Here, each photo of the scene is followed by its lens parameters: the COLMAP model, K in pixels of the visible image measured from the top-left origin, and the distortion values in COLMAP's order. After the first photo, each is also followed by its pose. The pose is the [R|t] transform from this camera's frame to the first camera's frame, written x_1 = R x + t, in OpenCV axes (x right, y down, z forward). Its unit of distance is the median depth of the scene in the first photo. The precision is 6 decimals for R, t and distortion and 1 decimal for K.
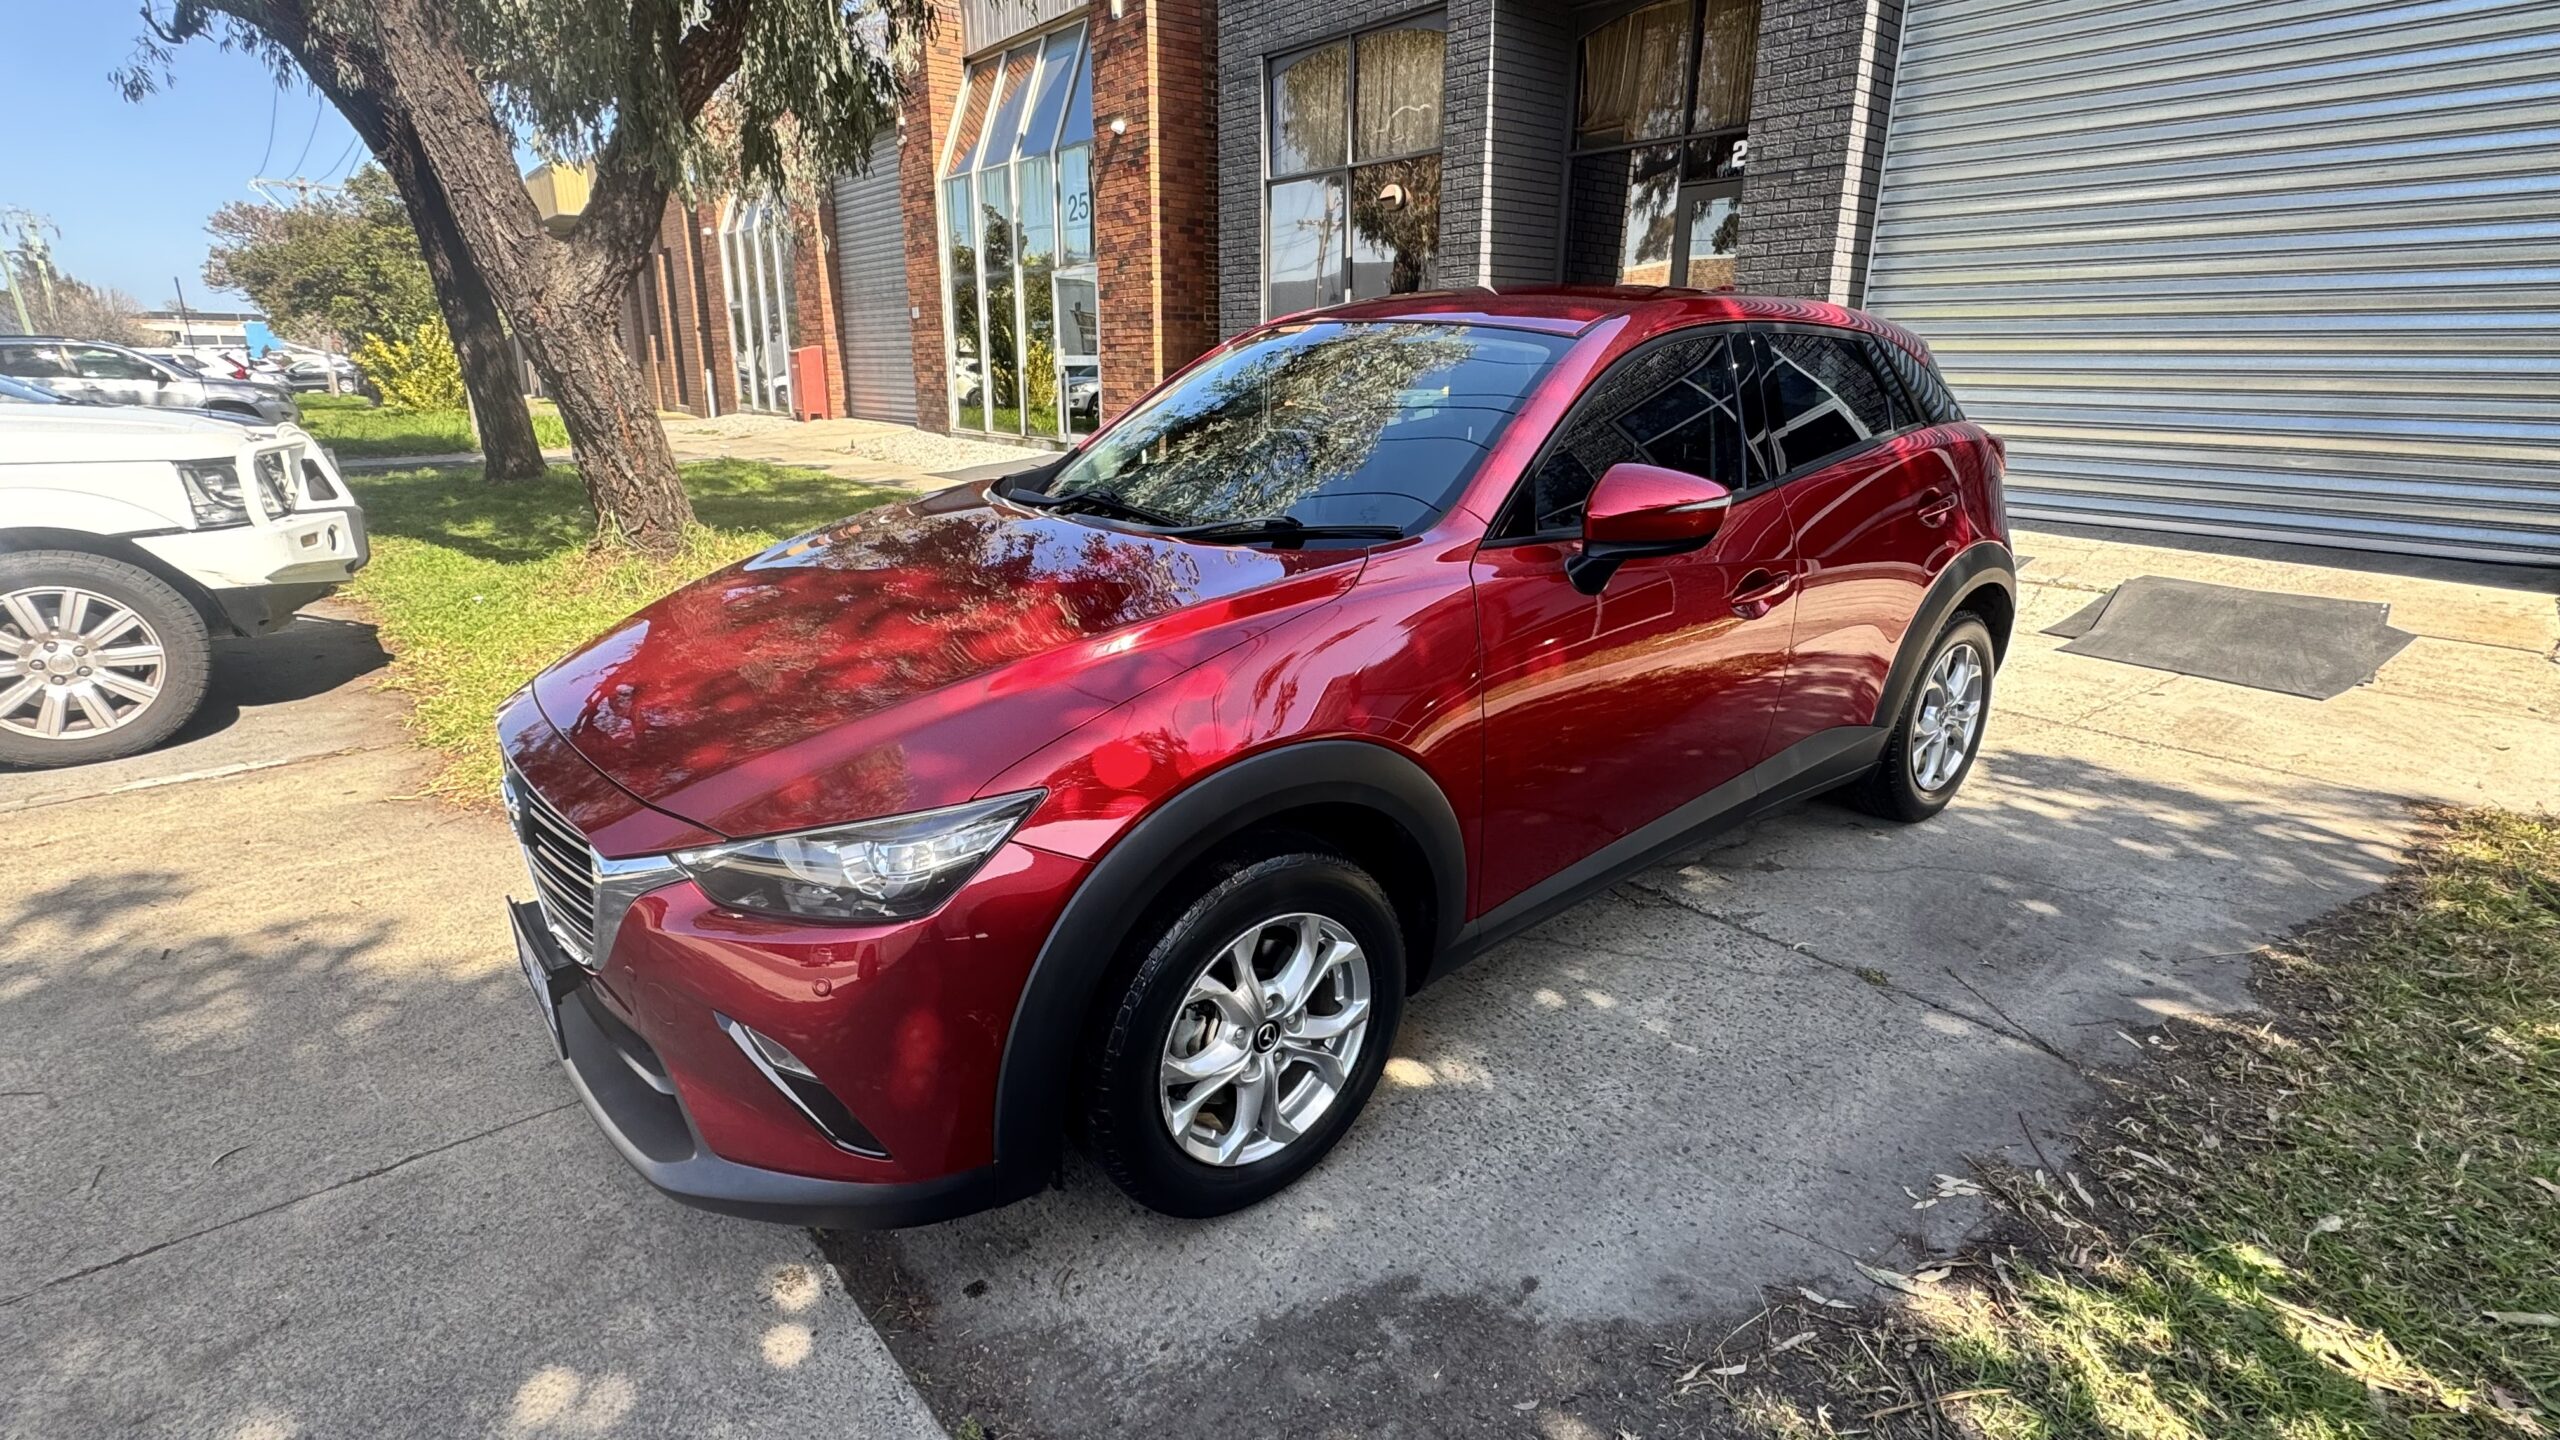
lens RADIAL K [[1193.8, 0, 1286.0], [0, 1193.8, 695.9], [0, 0, 1]] dist [0.001054, 0.002111]
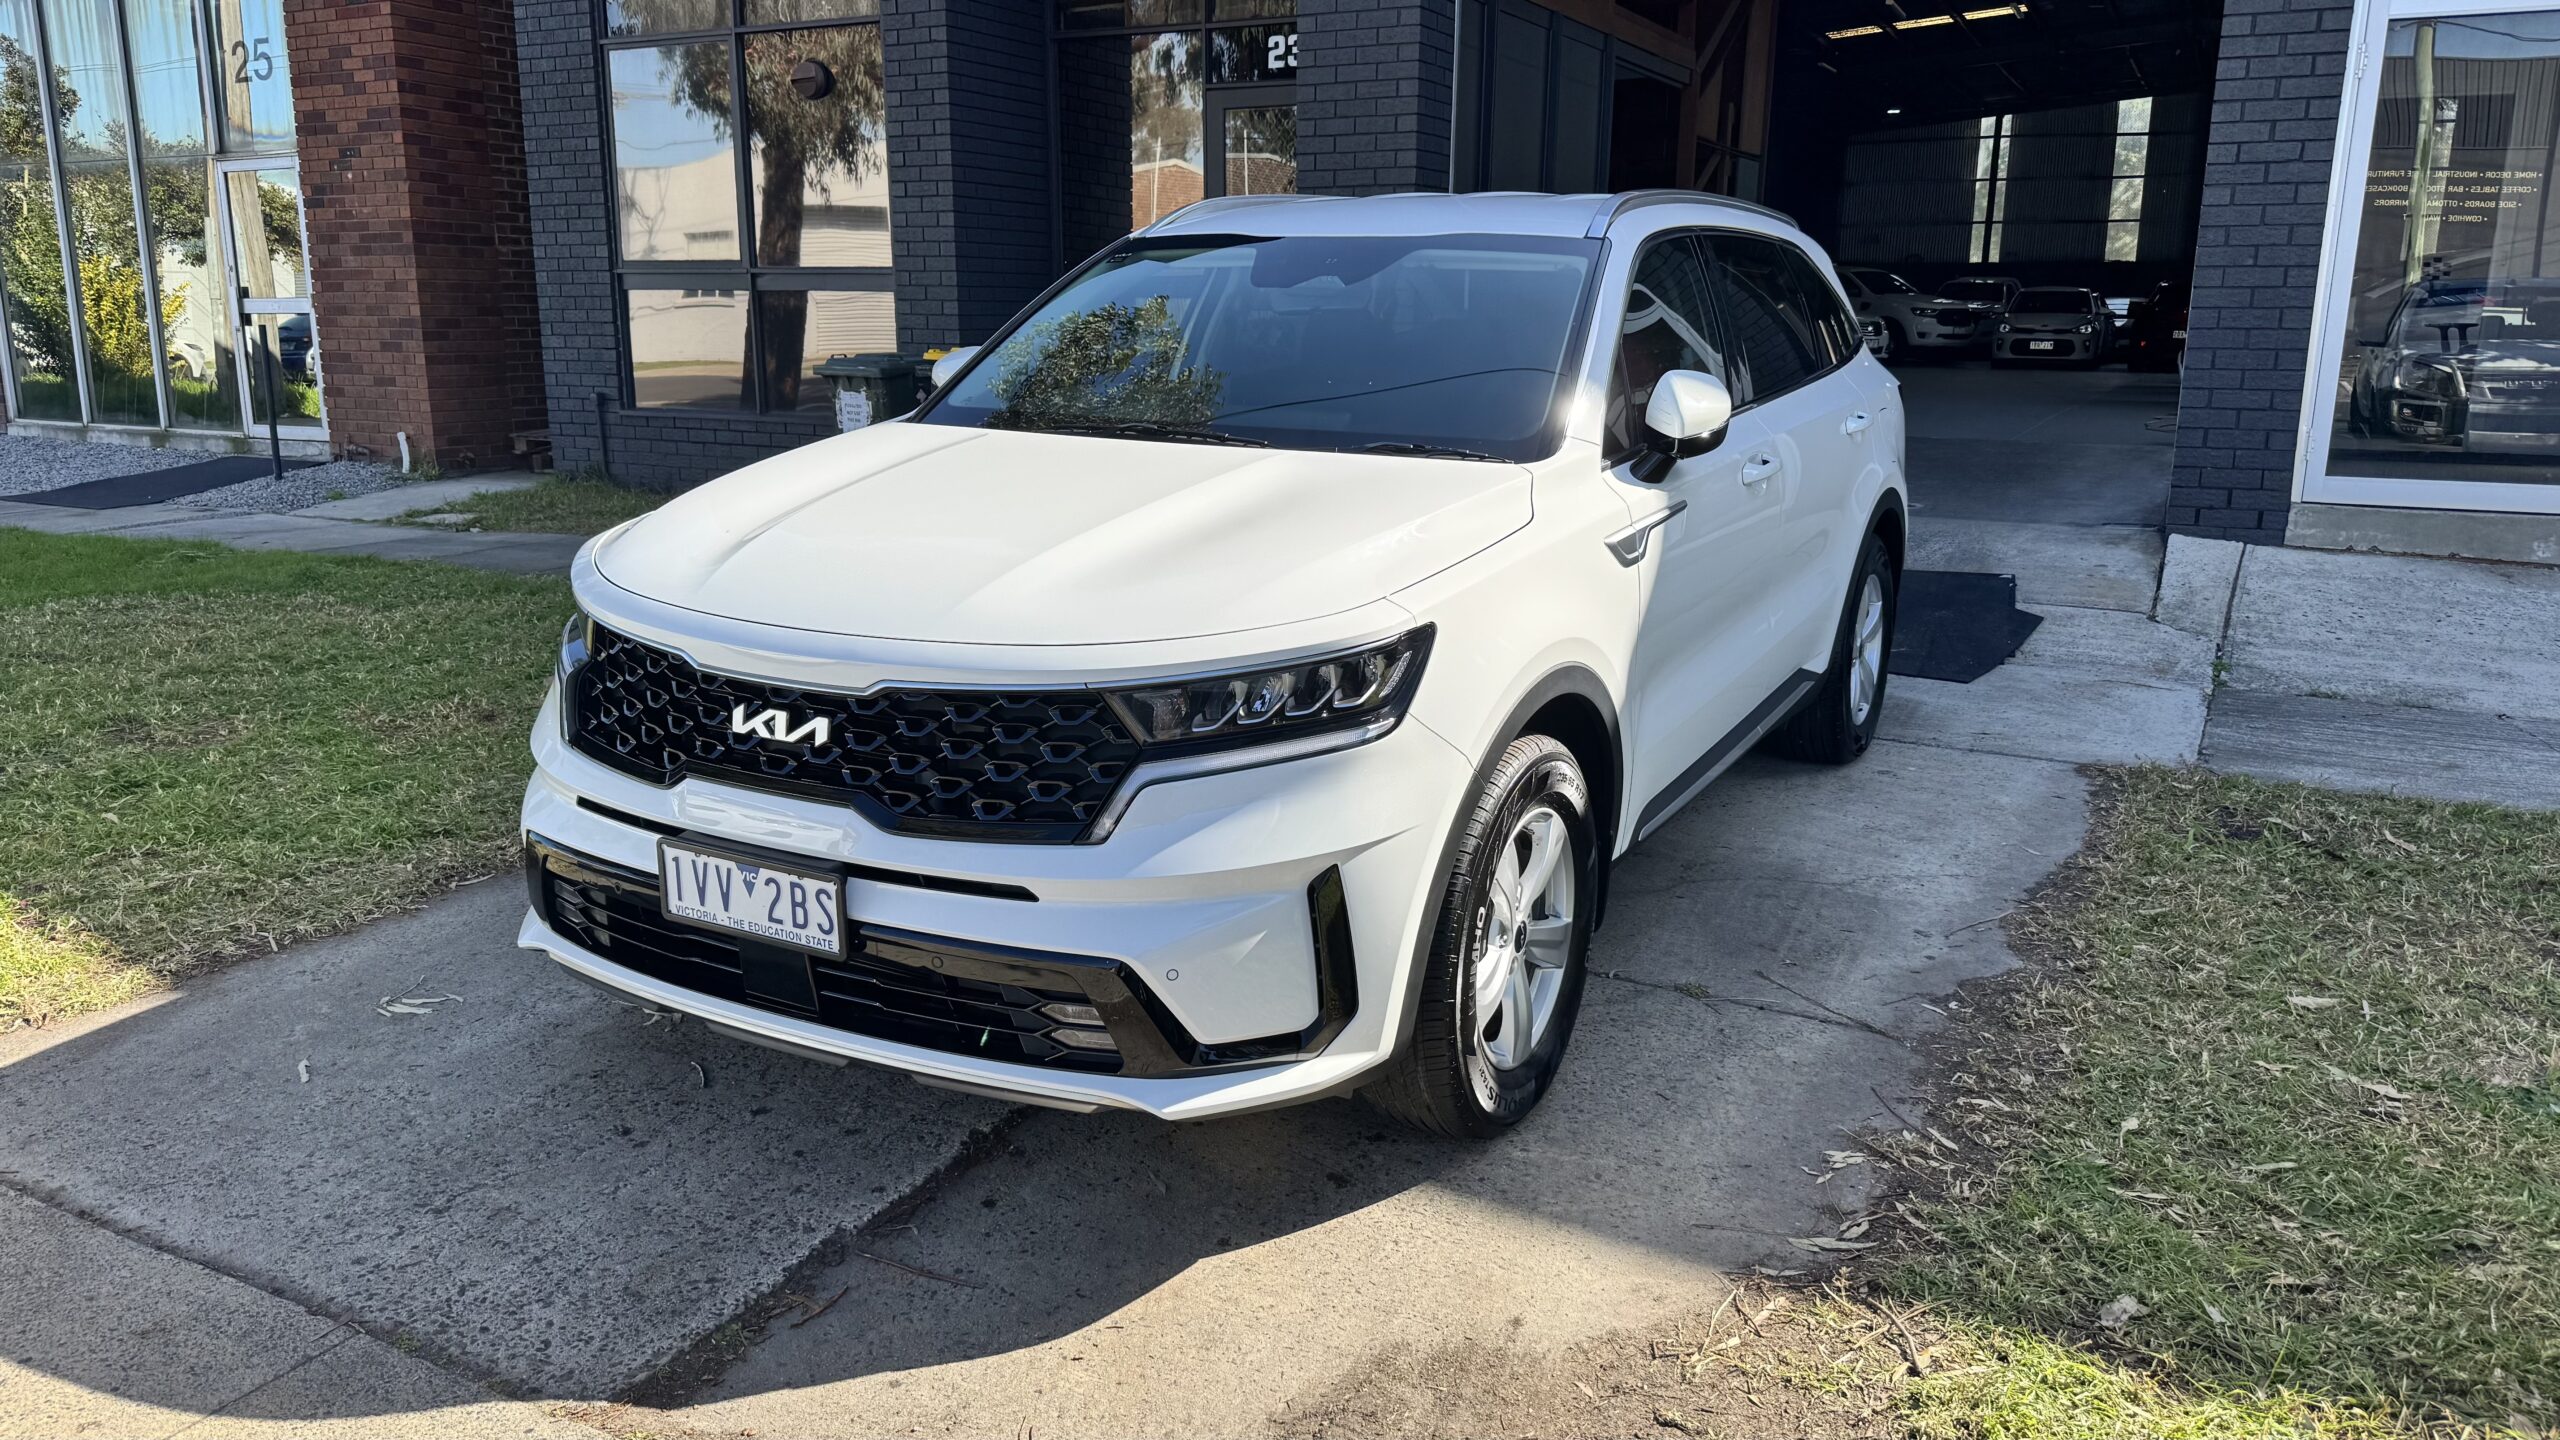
lens RADIAL K [[1784.2, 0, 1274.7], [0, 1784.2, 720.2], [0, 0, 1]] dist [0.008624, -0.029540]
pose [[0.924333, -0.083781, 0.372277, -0.364817], [0.099669, 0.994741, -0.023604, 0.032240], [-0.368341, 0.058923, 0.927821, -0.206528]]
